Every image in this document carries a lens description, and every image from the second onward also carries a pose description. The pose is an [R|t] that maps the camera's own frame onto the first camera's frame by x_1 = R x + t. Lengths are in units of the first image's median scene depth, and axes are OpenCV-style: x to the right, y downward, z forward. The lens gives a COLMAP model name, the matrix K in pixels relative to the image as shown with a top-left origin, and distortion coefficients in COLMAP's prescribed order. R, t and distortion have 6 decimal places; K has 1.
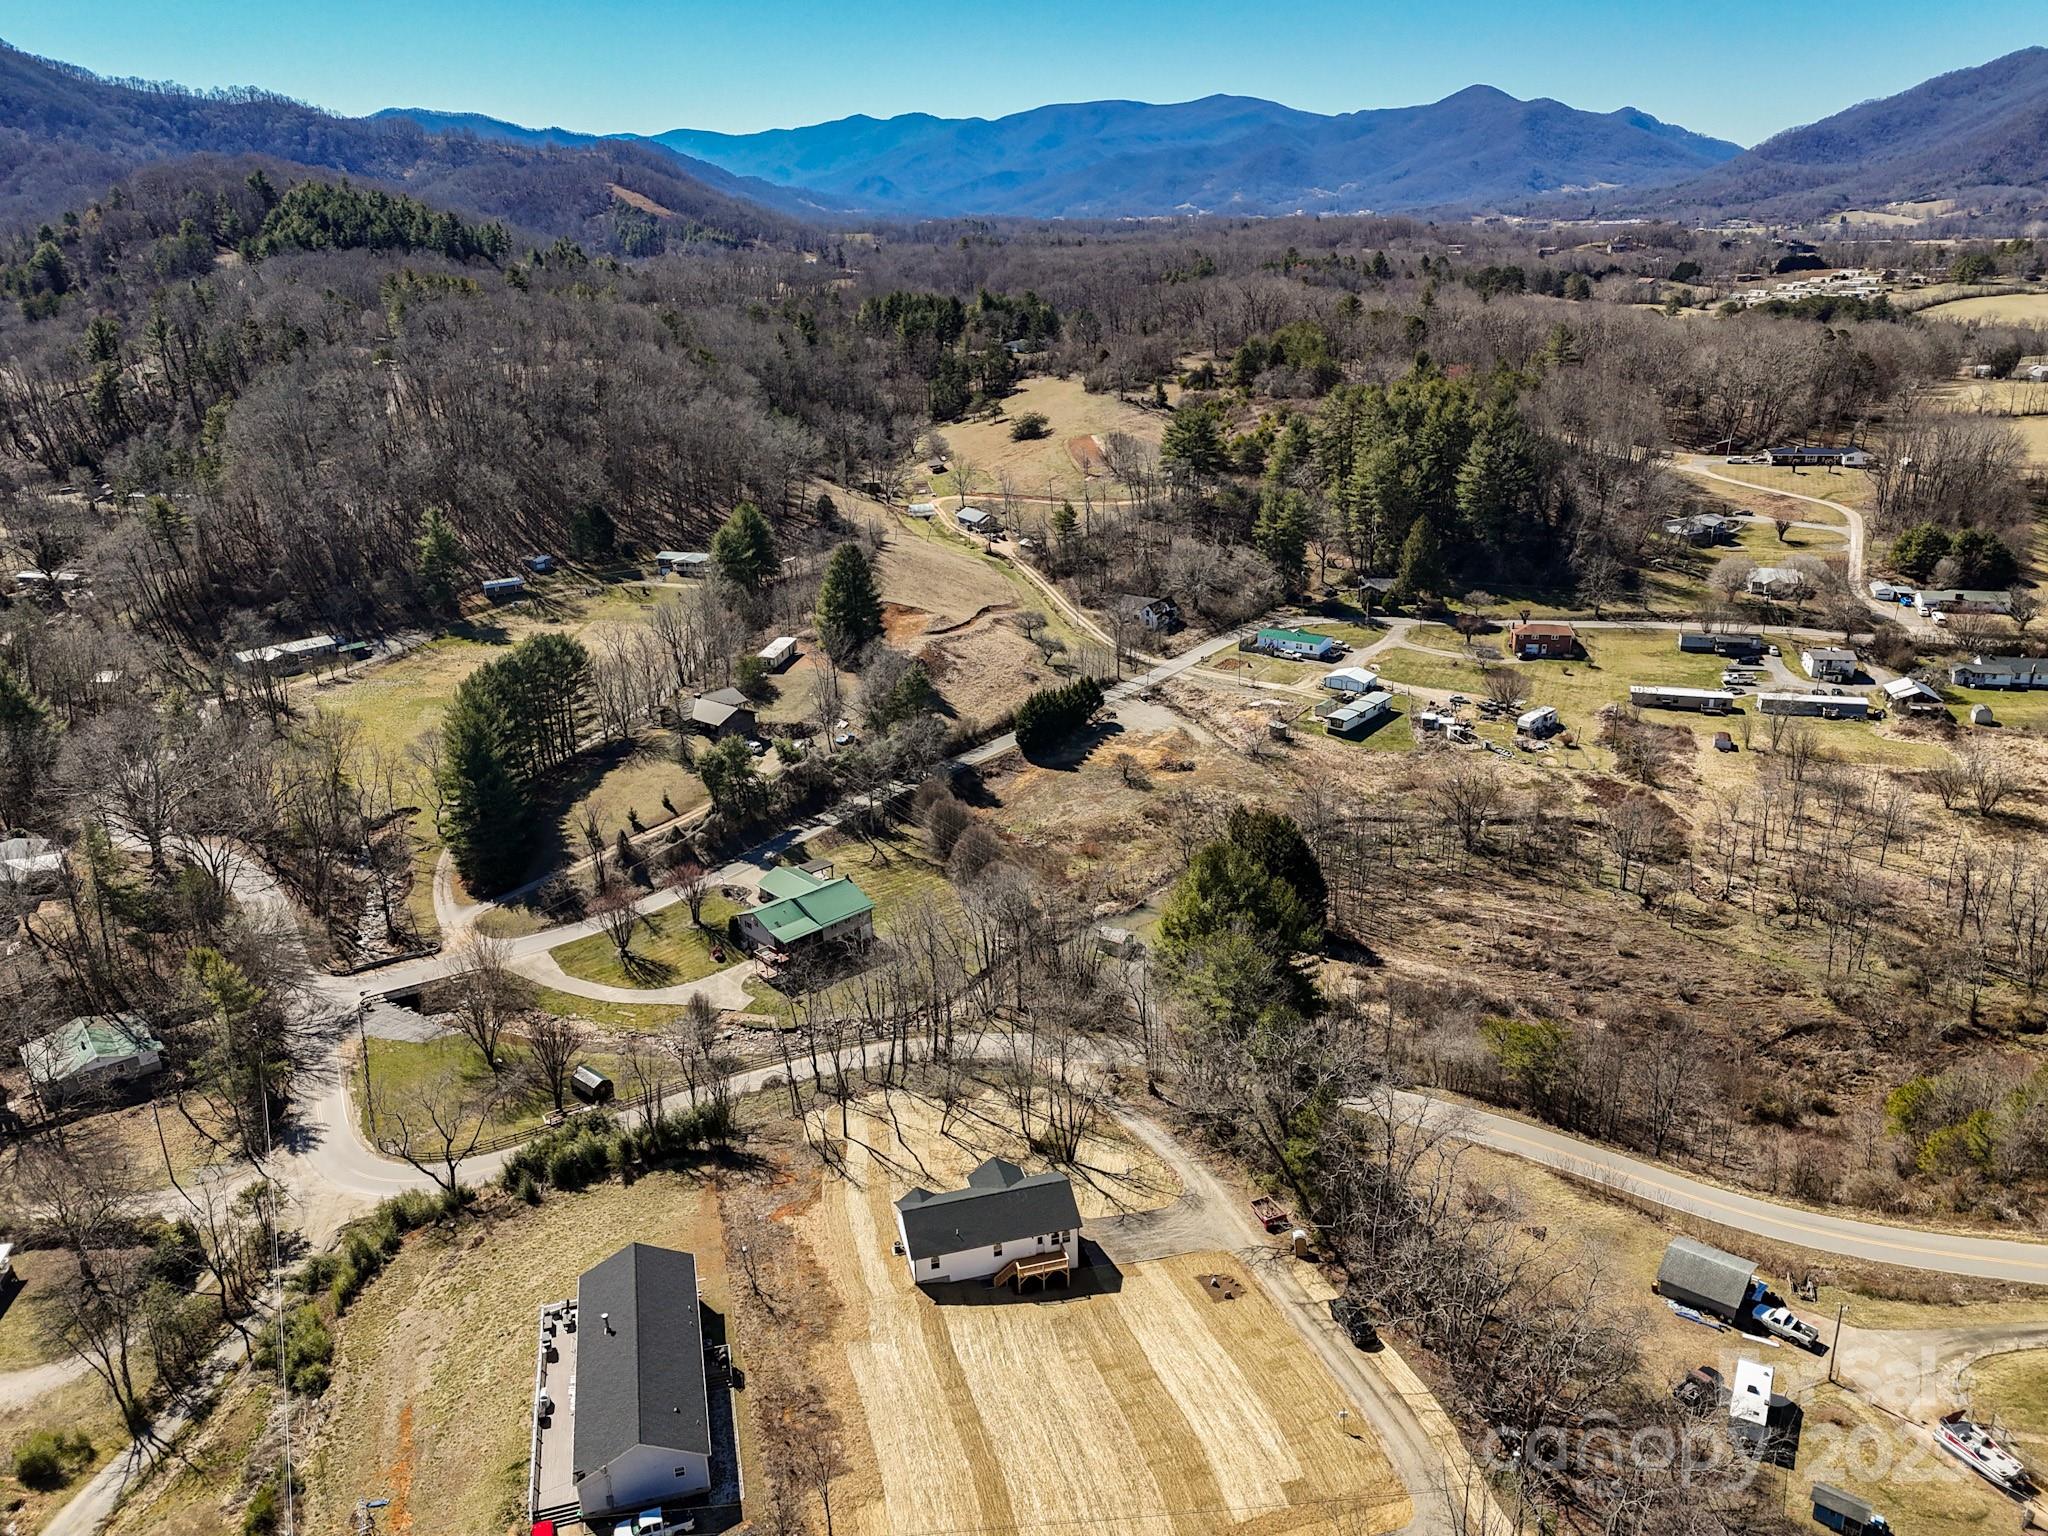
lens RADIAL K [[1485.2, 0, 1024.0], [0, 1485.2, 768.0], [0, 0, 1]] dist [0.071861, -0.061594]
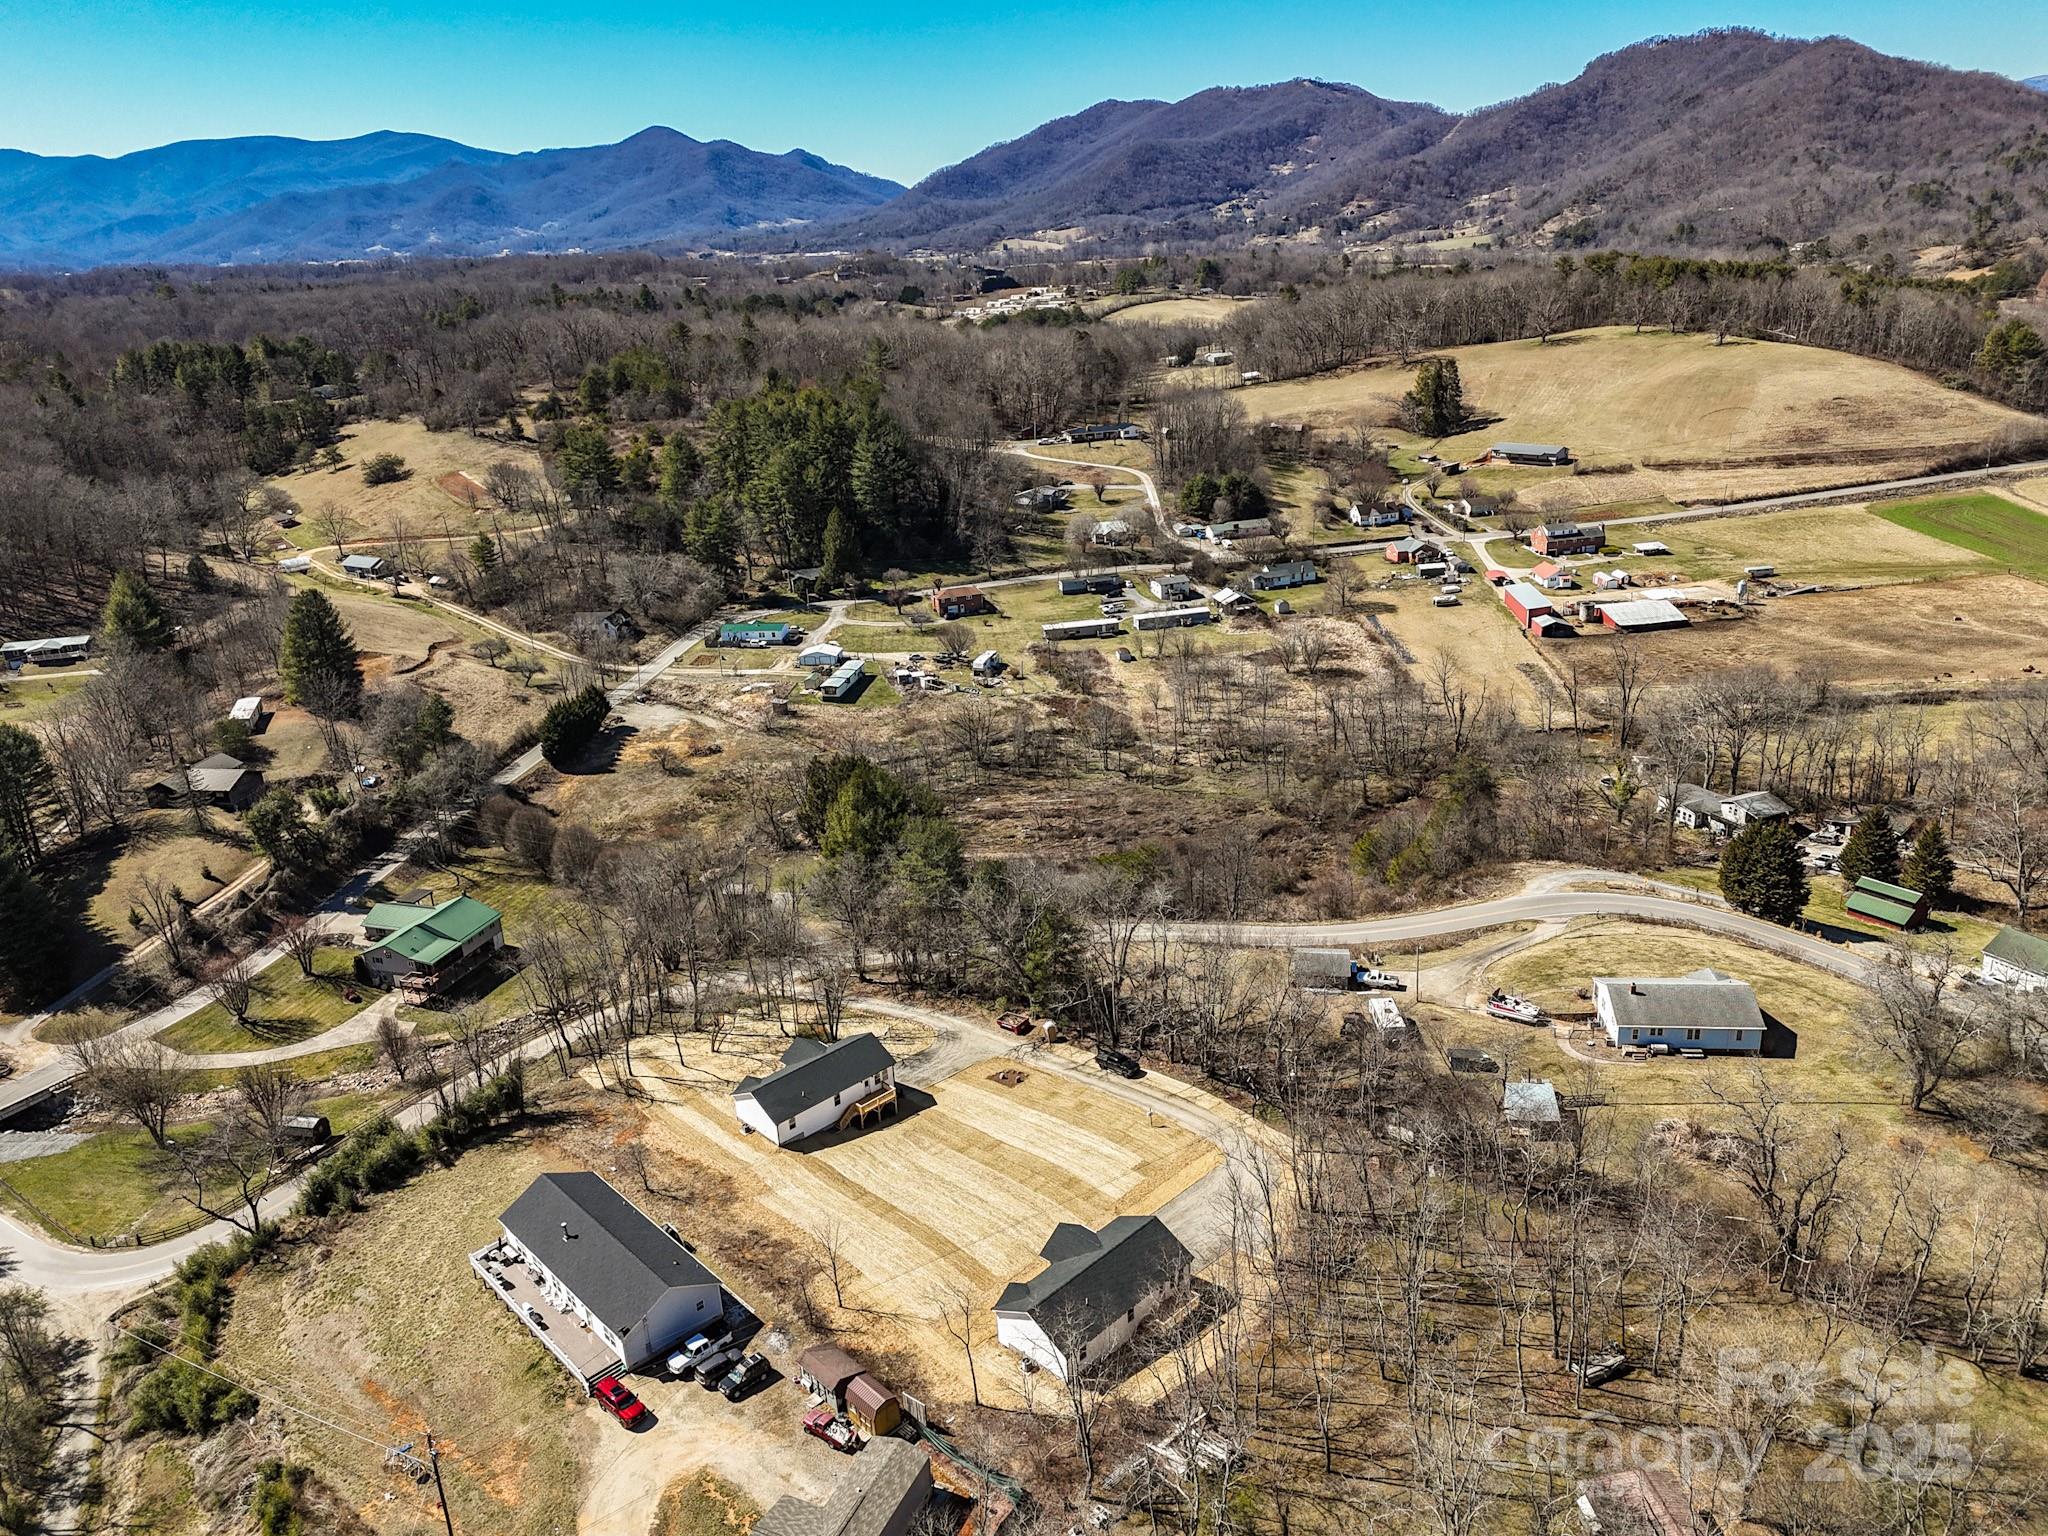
lens RADIAL K [[1467.2, 0, 1024.0], [0, 1467.2, 768.0], [0, 0, 1]] dist [0.116210, -0.144994]
pose [[0.884563, -0.185538, 0.427930, -0.127583], [0.193564, 0.980766, 0.025119, 0.023993], [-0.424360, 0.060612, 0.903463, -0.051496]]
